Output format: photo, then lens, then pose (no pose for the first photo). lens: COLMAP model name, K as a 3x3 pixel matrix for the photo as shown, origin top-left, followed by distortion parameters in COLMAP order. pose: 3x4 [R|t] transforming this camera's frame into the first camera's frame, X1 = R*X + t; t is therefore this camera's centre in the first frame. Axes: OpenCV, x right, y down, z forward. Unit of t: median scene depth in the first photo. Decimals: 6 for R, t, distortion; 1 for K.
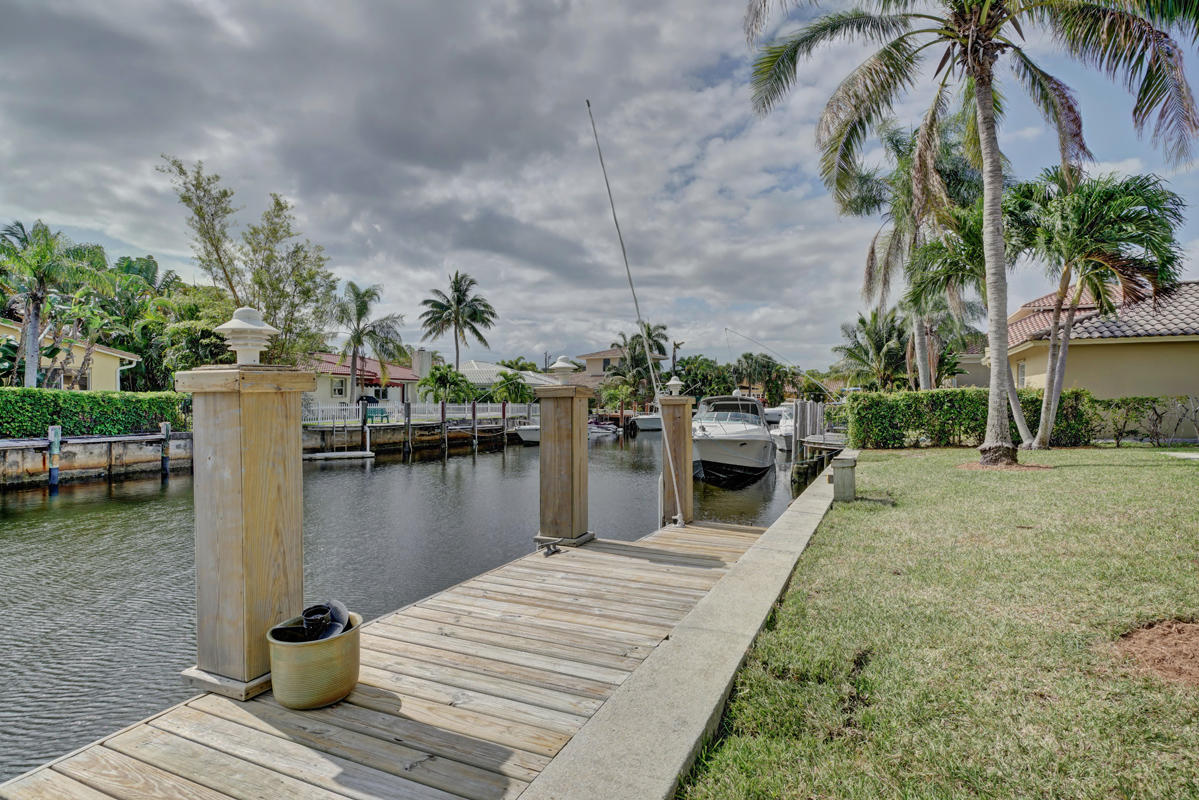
lens RADIAL K [[607.5, 0, 597.2], [0, 607.5, 403.1], [0, 0, 1]] dist [-0.004375, -0.001378]
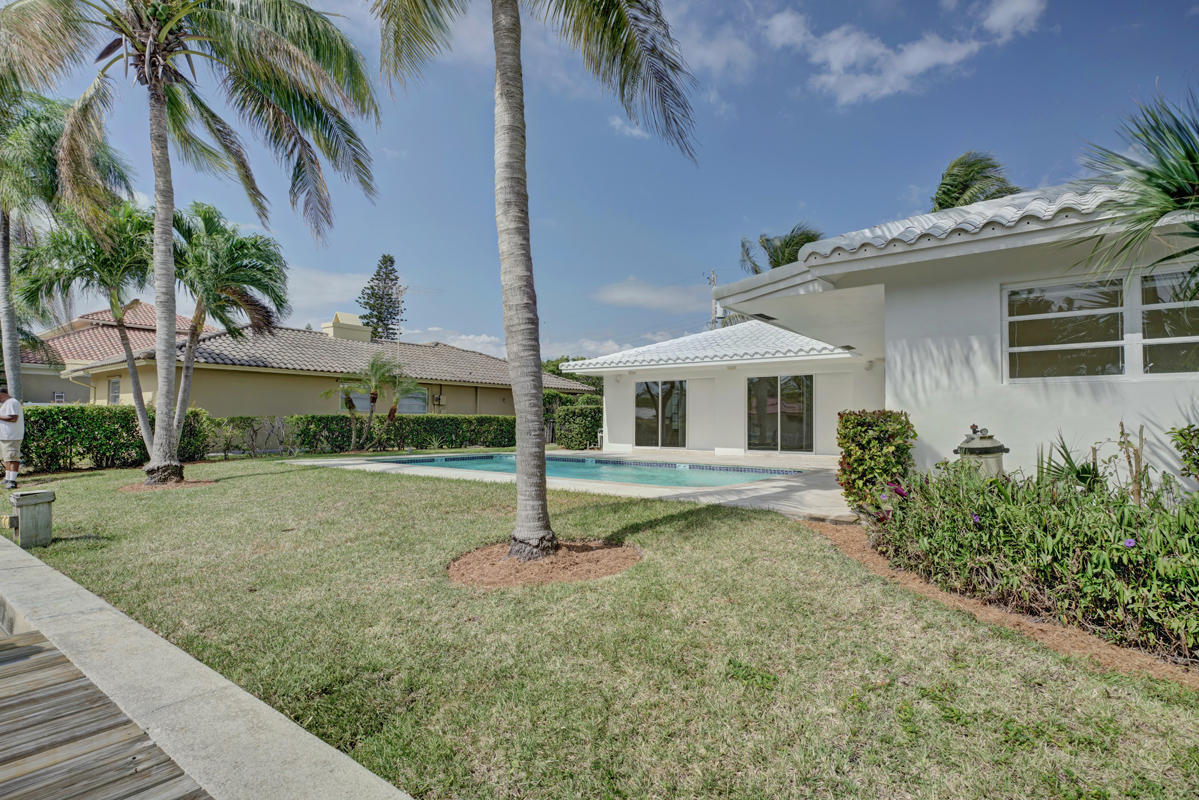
lens RADIAL K [[607.5, 0, 597.8], [0, 607.5, 402.4], [0, 0, 1]] dist [-0.004375, -0.001378]
pose [[0.216783, 0.029520, 0.975773, -0.164100], [-0.001315, 0.999551, -0.029947, -0.003485], [-0.976219, 0.005209, 0.216724, 0.084213]]
